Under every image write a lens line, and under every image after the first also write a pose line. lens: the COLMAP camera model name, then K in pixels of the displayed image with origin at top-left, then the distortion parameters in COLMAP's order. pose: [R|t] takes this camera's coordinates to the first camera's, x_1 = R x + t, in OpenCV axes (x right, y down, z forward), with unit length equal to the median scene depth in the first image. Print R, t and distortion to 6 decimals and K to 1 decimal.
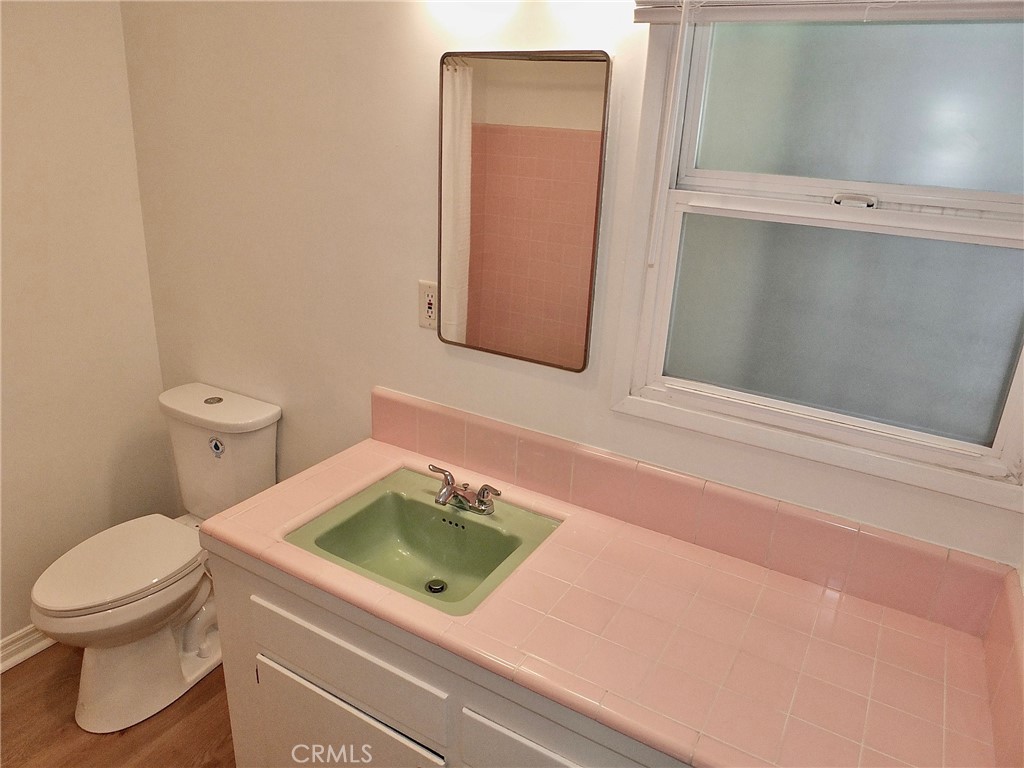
lens RADIAL K [[704.6, 0, 512.0], [0, 704.6, 384.0], [0, 0, 1]] dist [-0.027252, 0.003805]
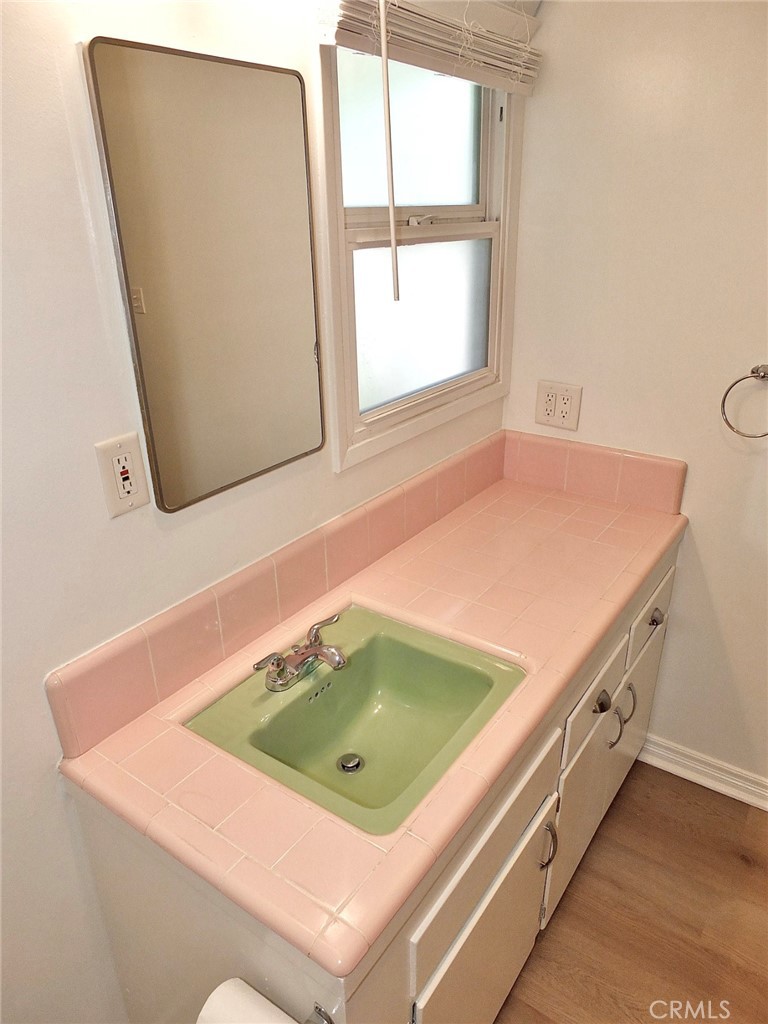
lens RADIAL K [[727.3, 0, 384.0], [0, 727.3, 512.0], [0, 0, 1]] dist [-0.030648, 0.003016]
pose [[0.102775, -0.440923, 0.891641, -0.674369], [0.377893, 0.846489, 0.375037, -0.236838], [-0.920127, 0.298401, 0.253619, 0.641259]]
